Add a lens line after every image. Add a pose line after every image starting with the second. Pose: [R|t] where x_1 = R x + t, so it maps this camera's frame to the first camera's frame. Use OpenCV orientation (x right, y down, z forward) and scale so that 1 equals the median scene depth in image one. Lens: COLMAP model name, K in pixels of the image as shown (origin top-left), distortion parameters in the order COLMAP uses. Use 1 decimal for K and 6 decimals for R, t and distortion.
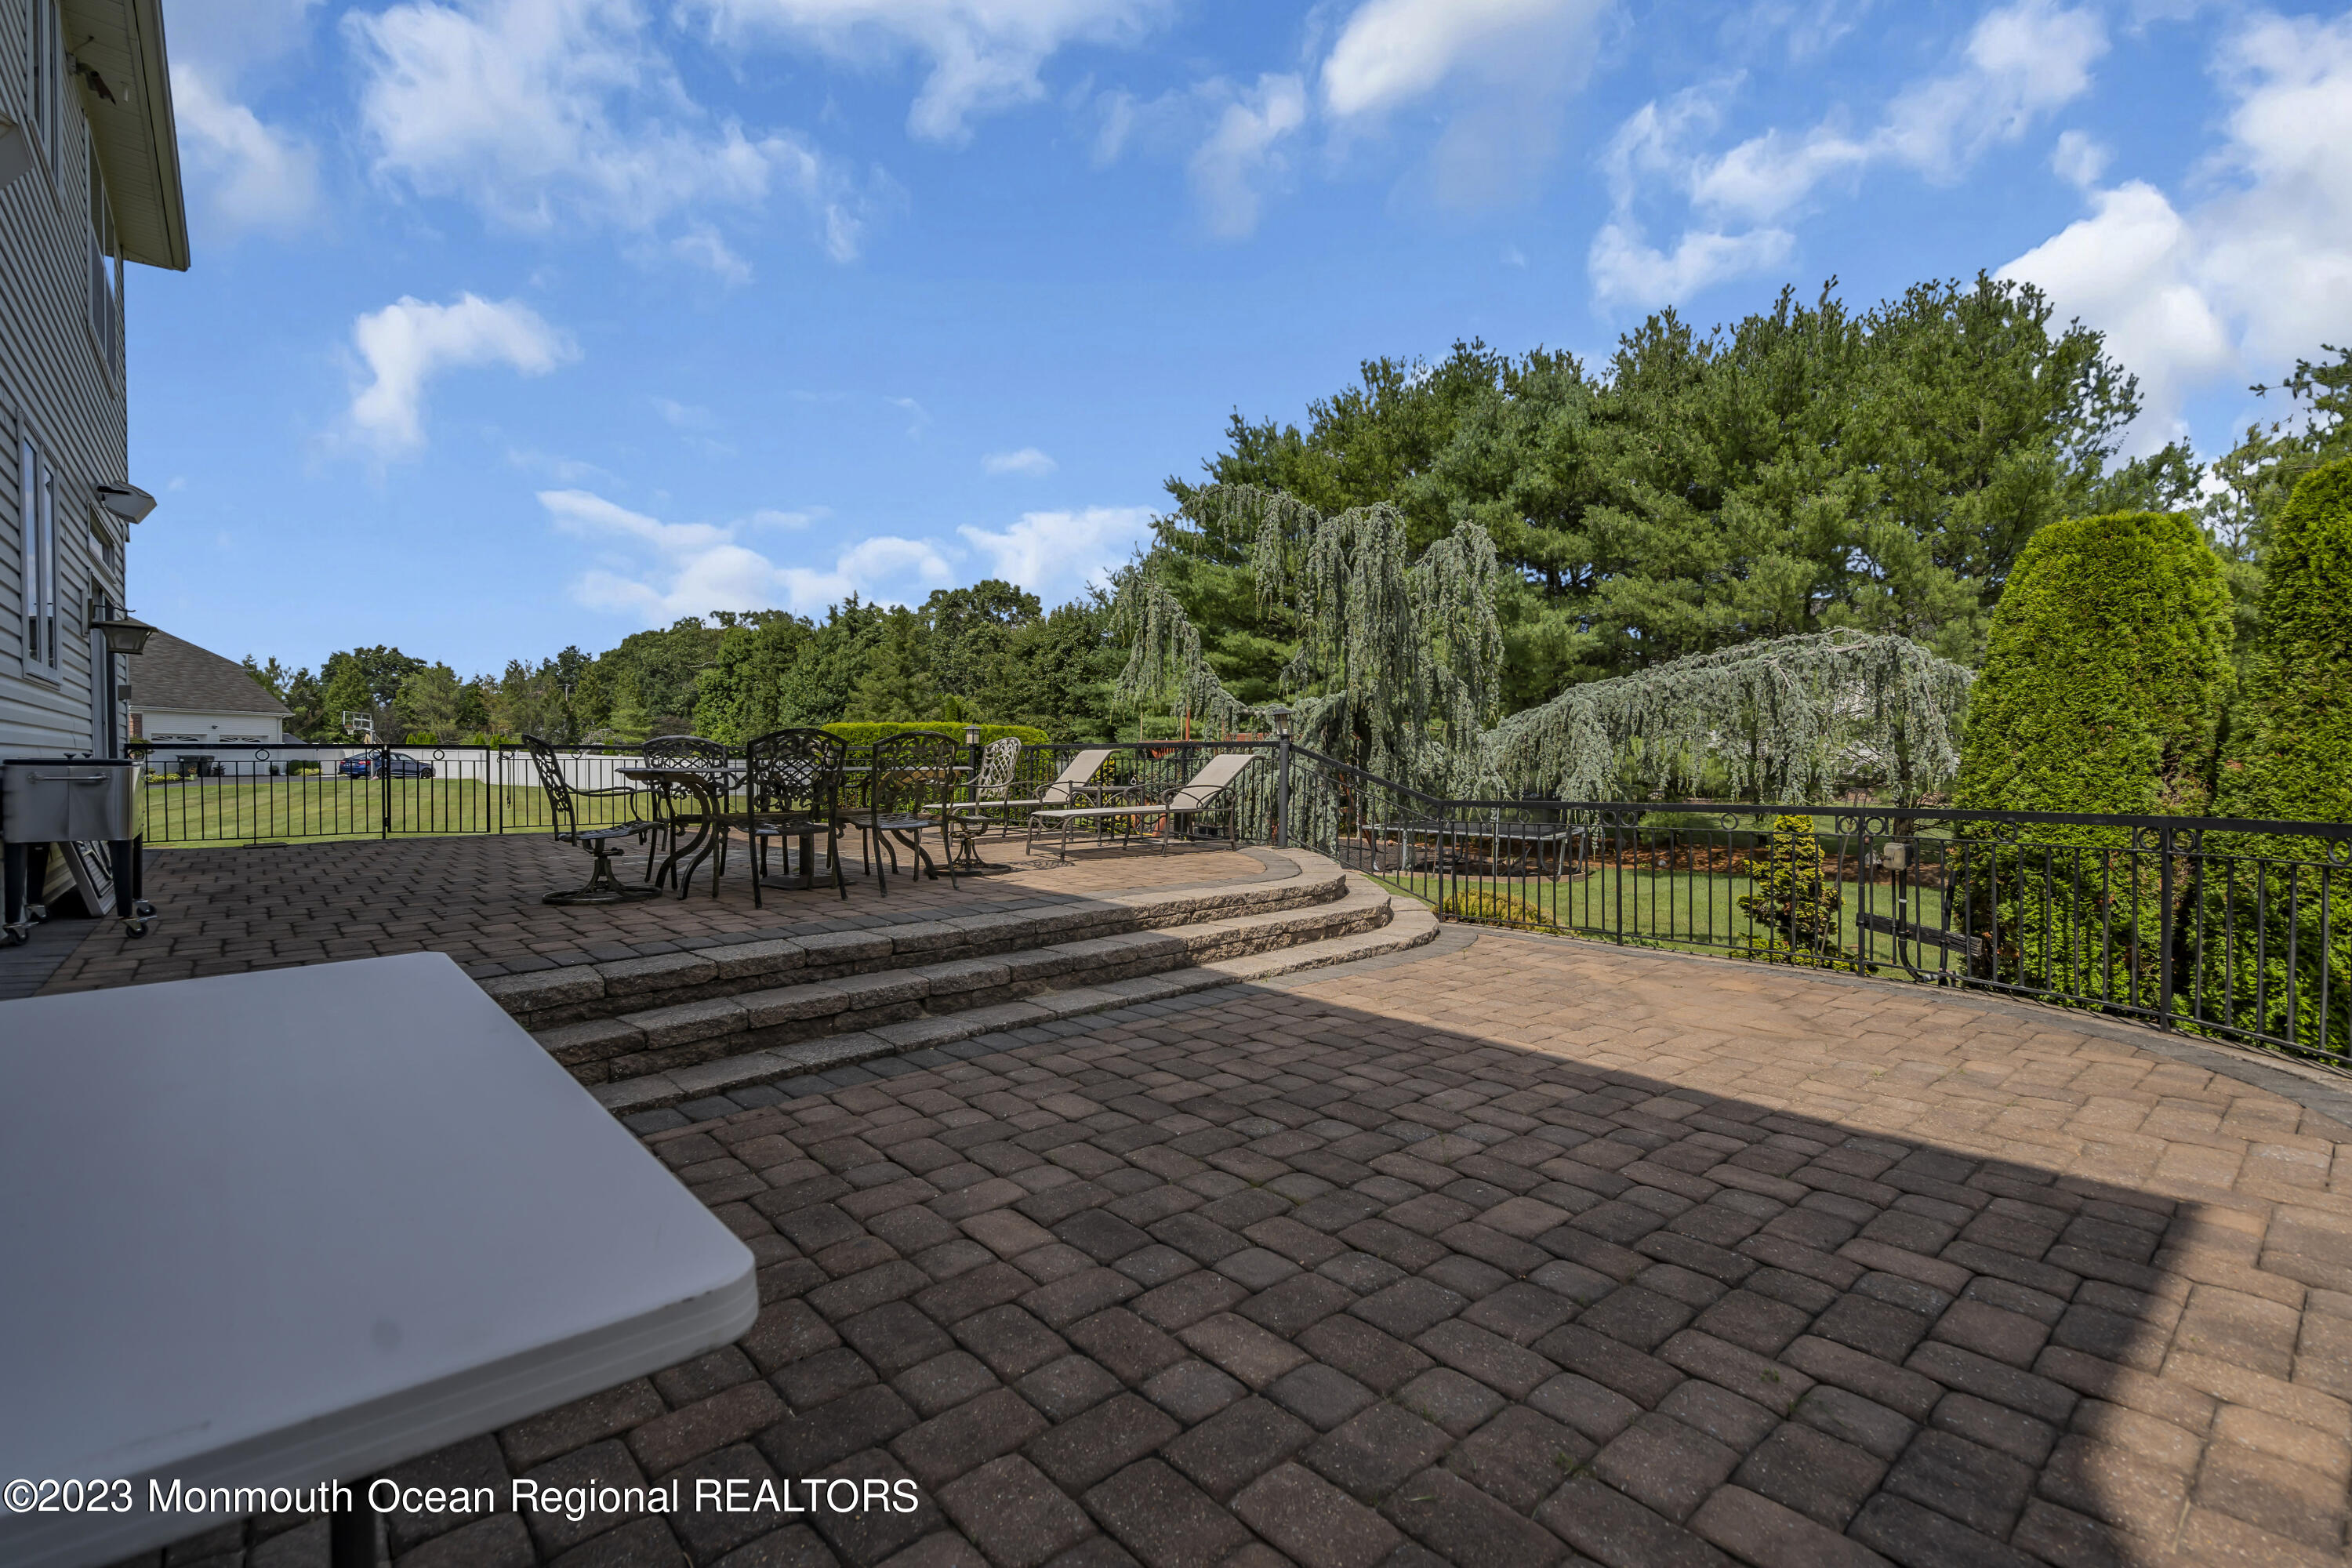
lens RADIAL K [[1072.7, 0, 1180.1], [0, 1072.7, 783.5], [0, 0, 1]] dist [-0.003485, 0.001683]
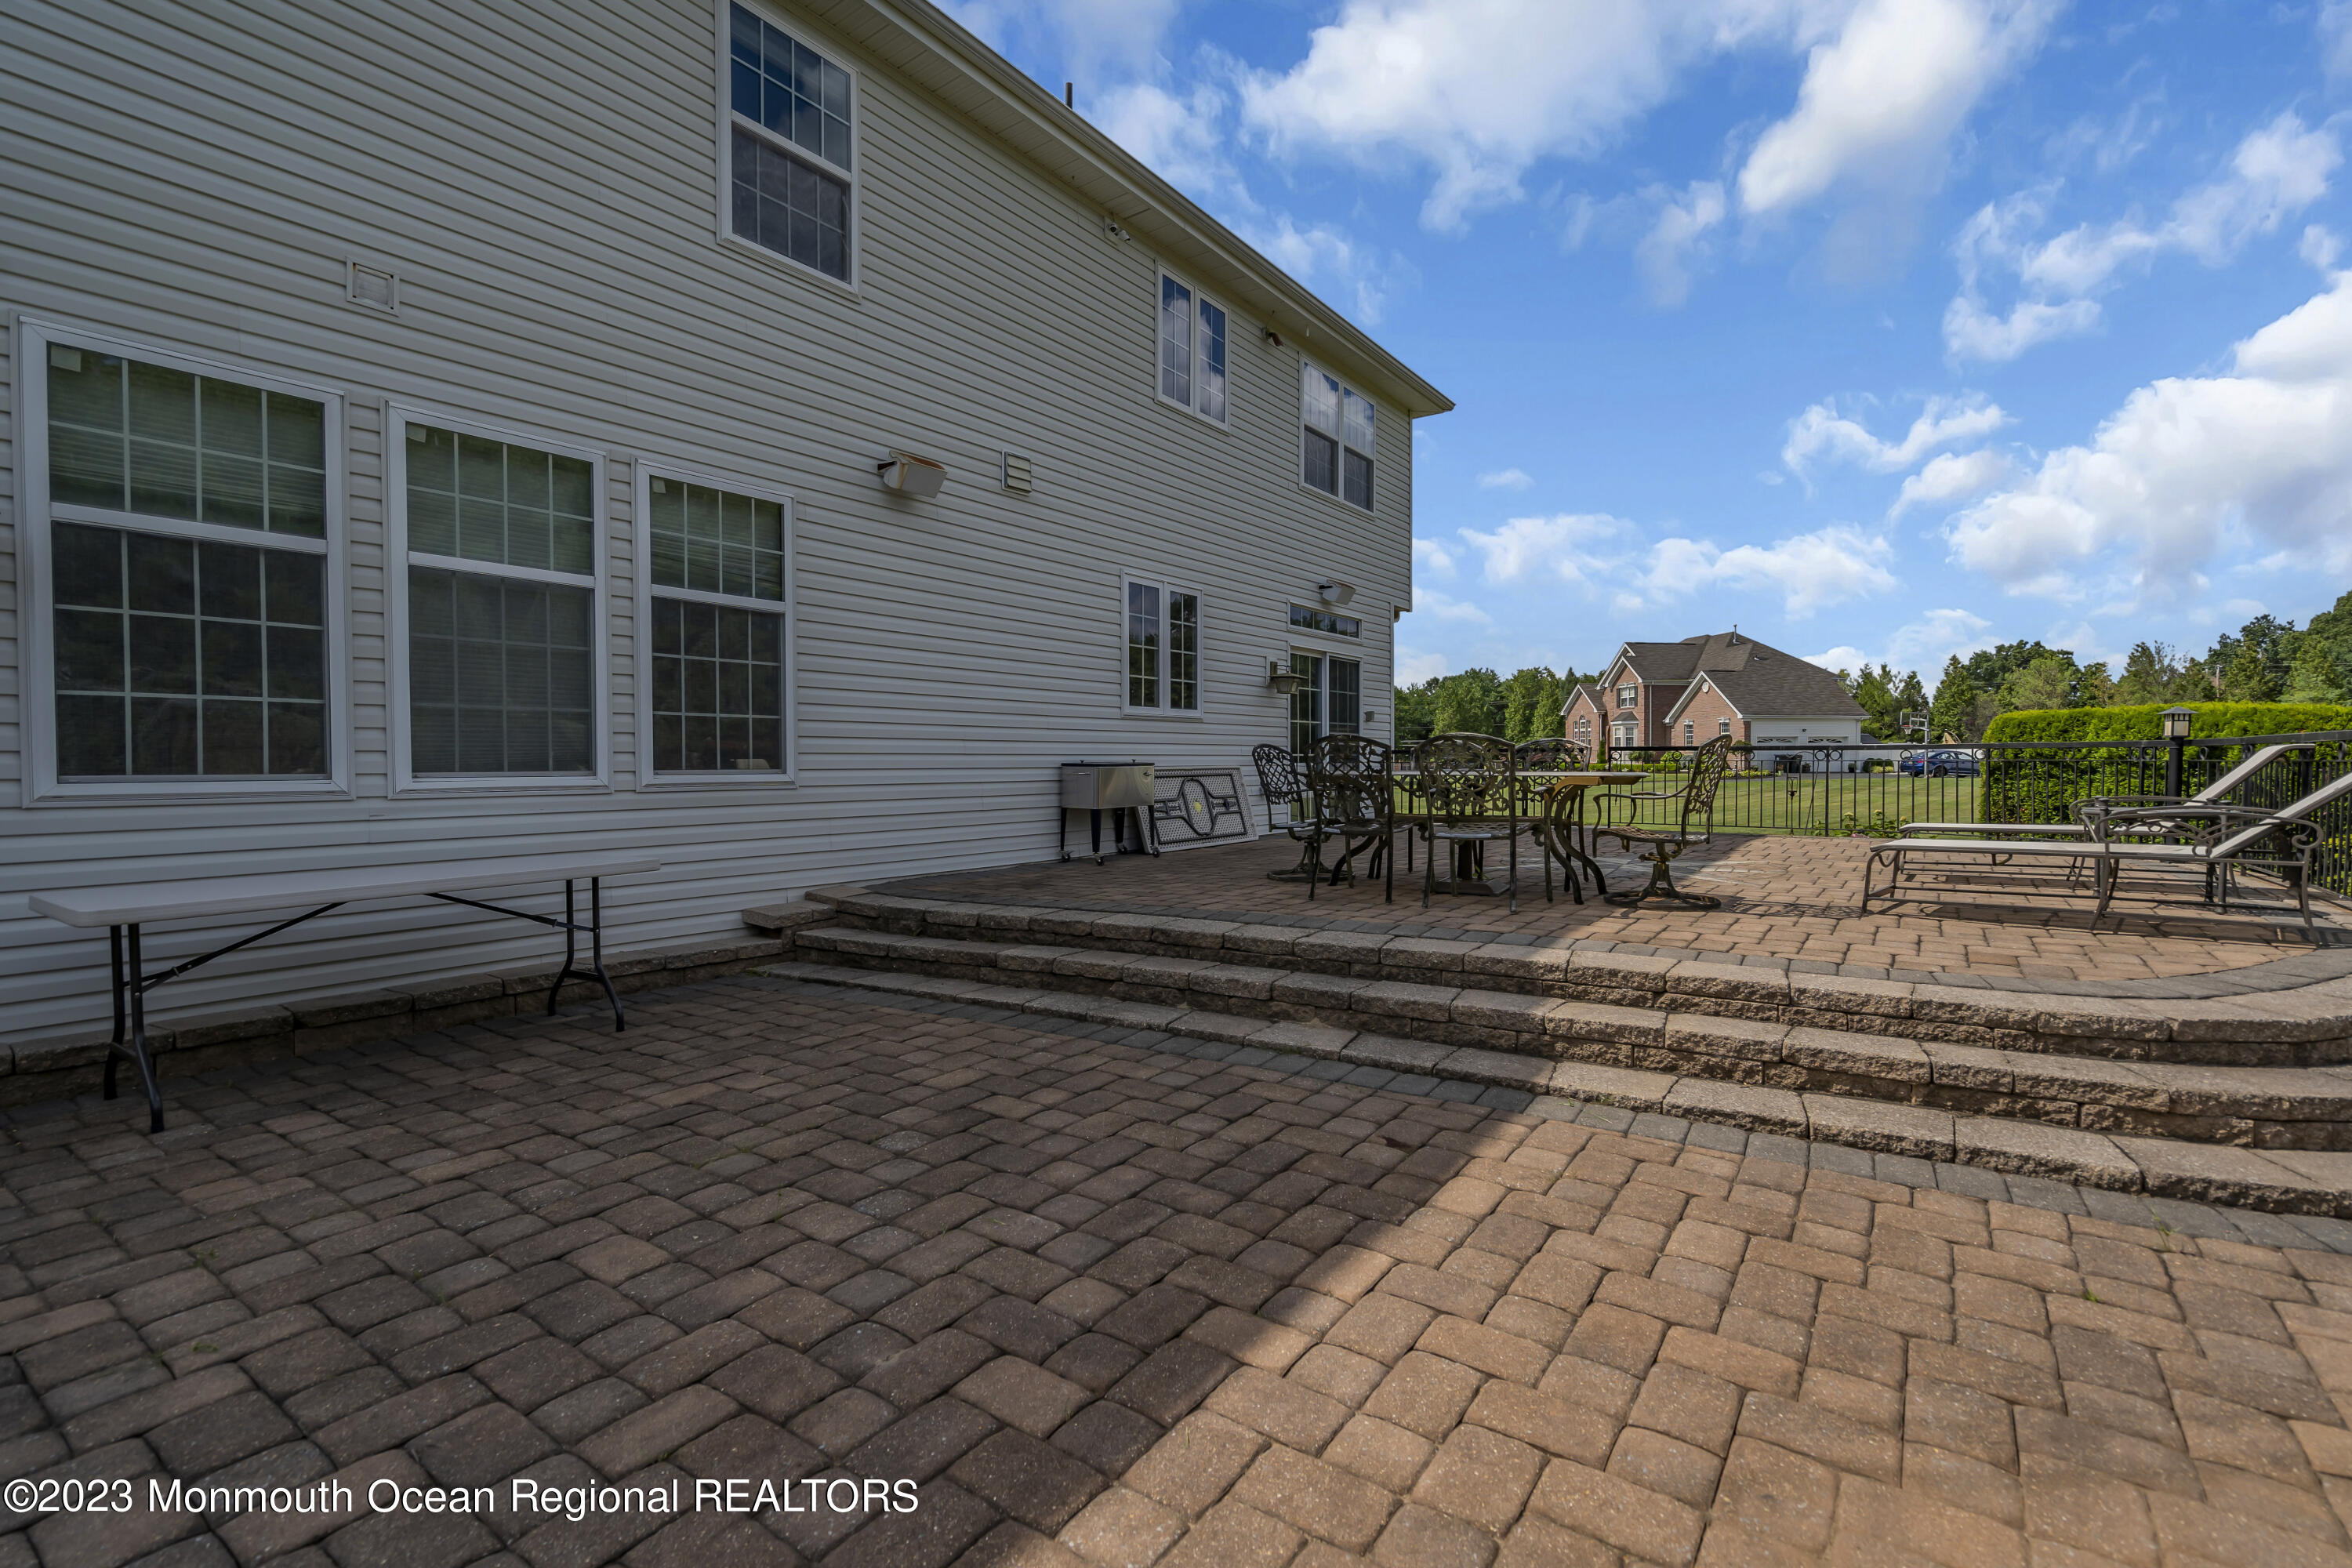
lens RADIAL K [[1072.7, 0, 1180.1], [0, 1072.7, 783.5], [0, 0, 1]] dist [-0.003485, 0.001683]
pose [[0.239763, 0.020283, -0.970620, 0.938867], [-0.017960, 0.999703, 0.016454, -0.026925], [0.970665, 0.013488, 0.240056, 0.869121]]
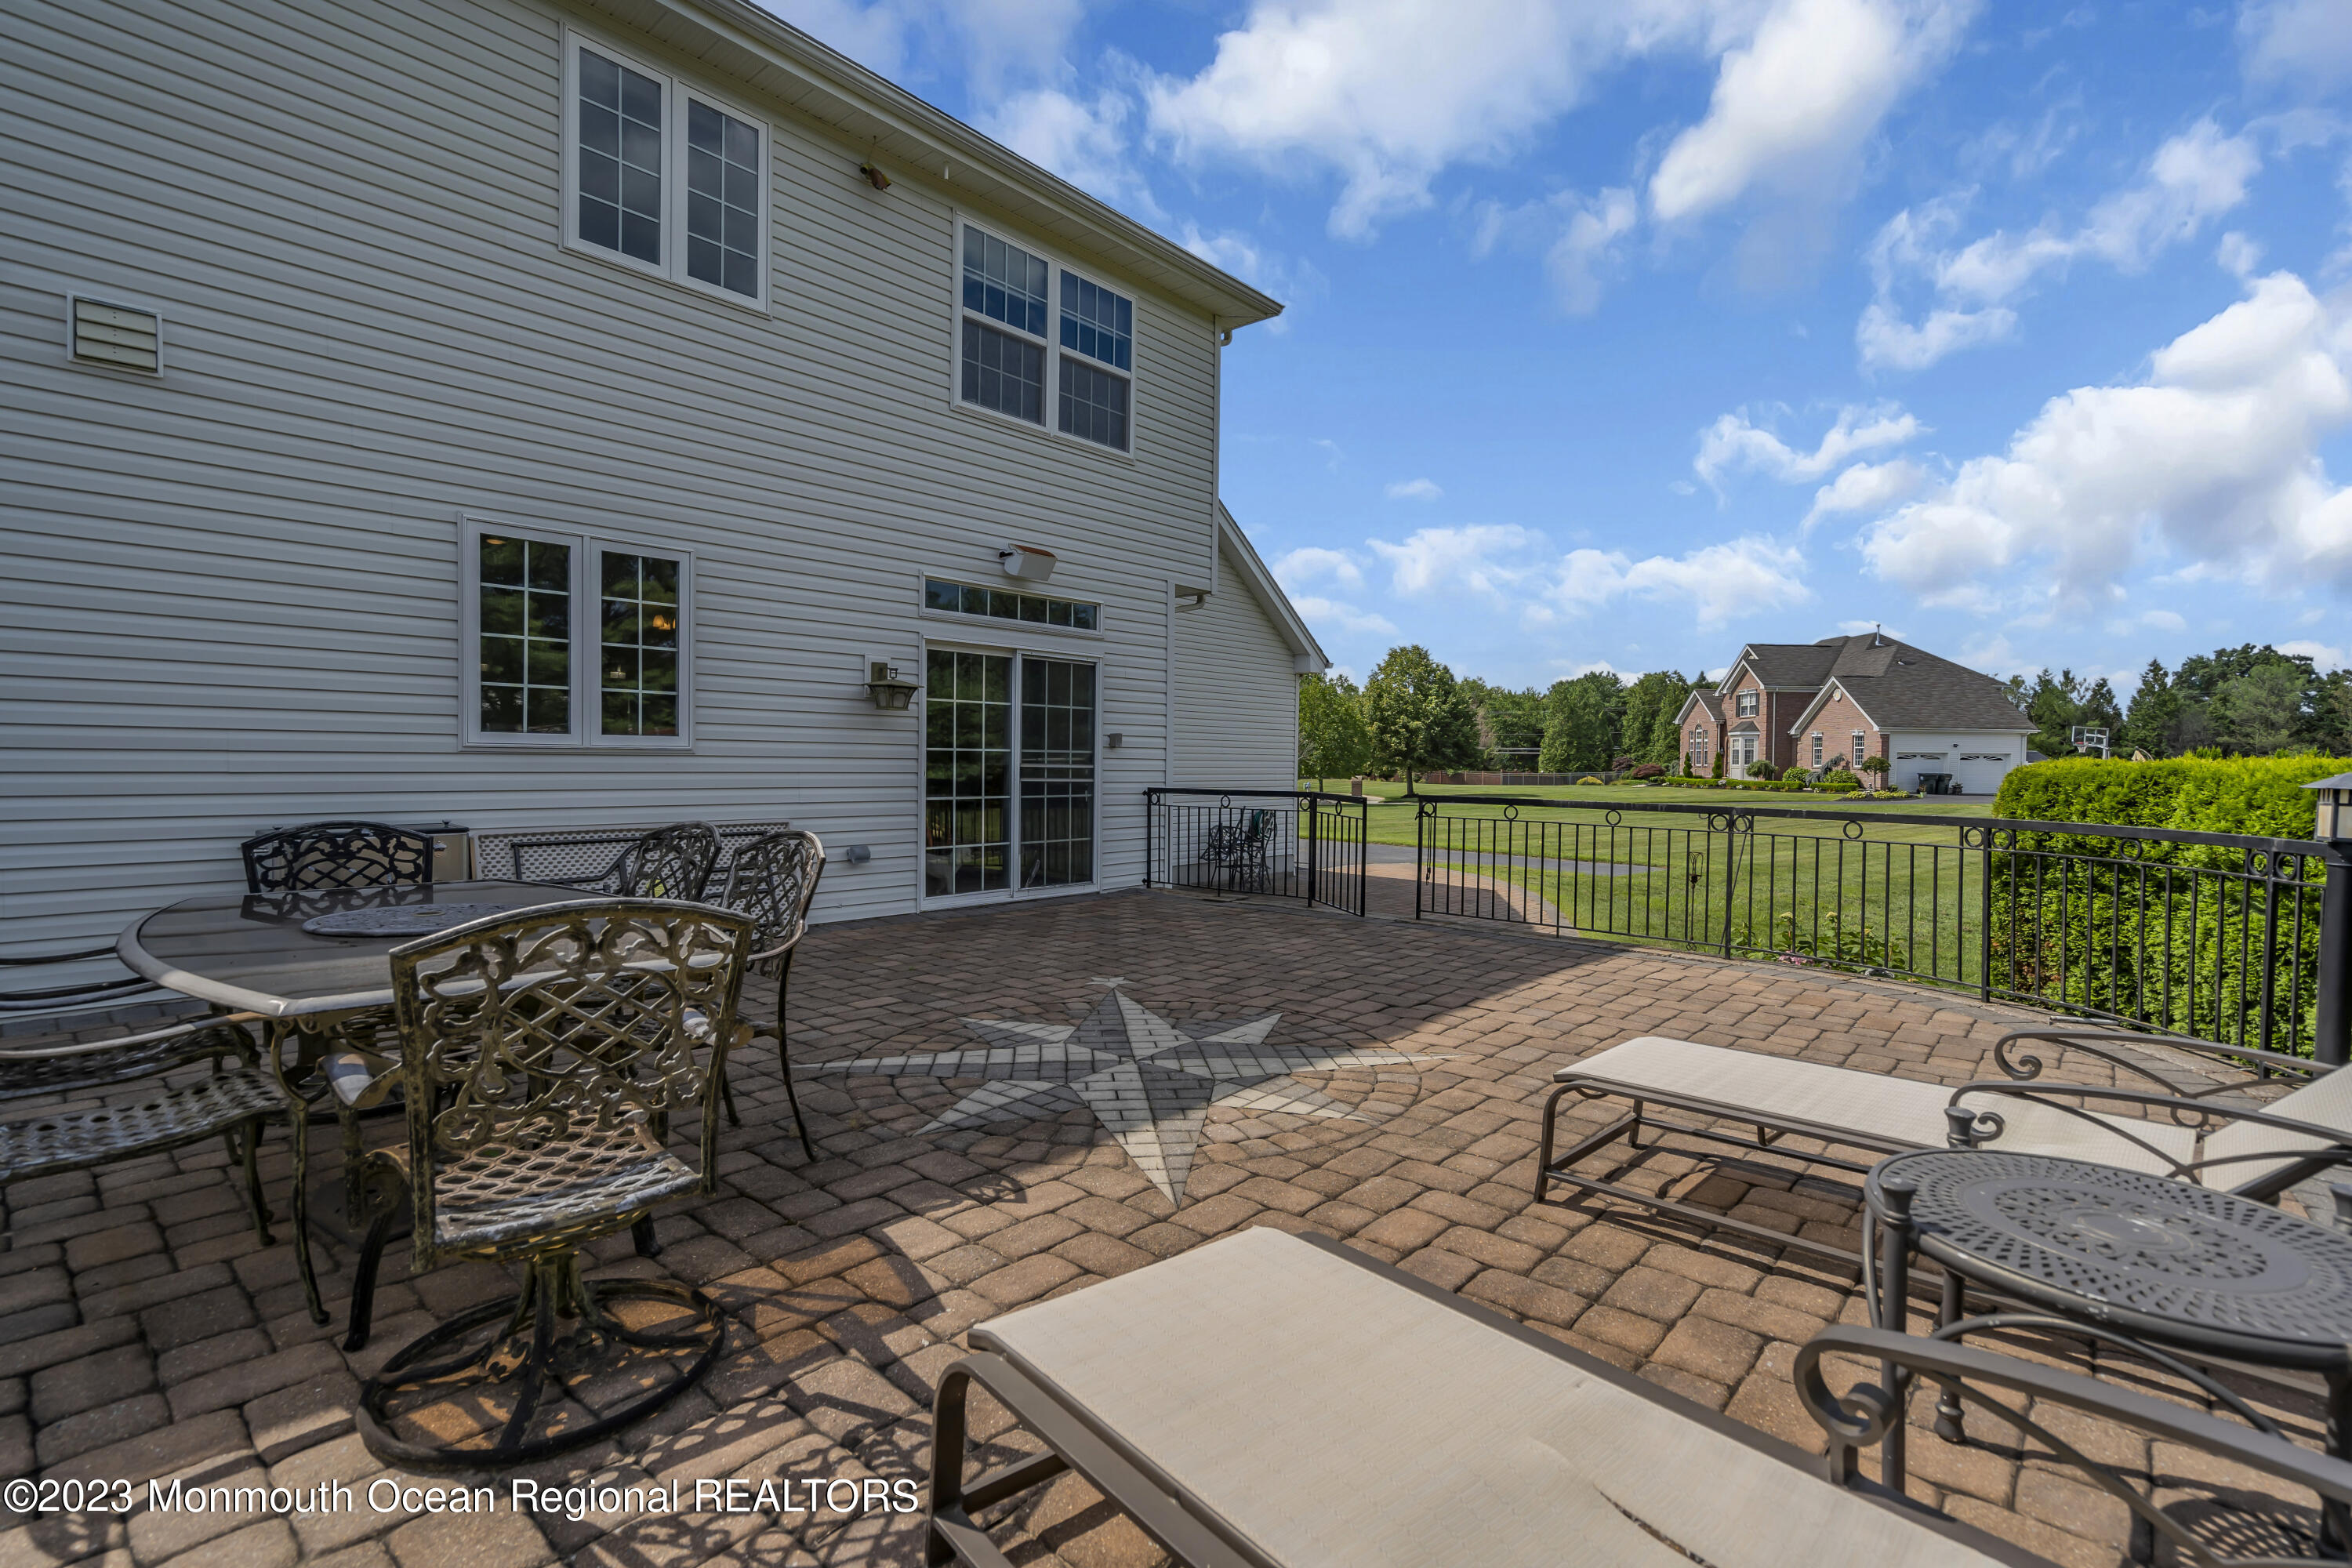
lens RADIAL K [[1072.7, 0, 1180.1], [0, 1072.7, 783.5], [0, 0, 1]] dist [-0.003485, 0.001683]
pose [[0.121769, 0.022981, -0.992292, 0.217249], [-0.035058, 0.999208, 0.018839, -0.143971], [0.991939, 0.032494, 0.122478, 2.067349]]
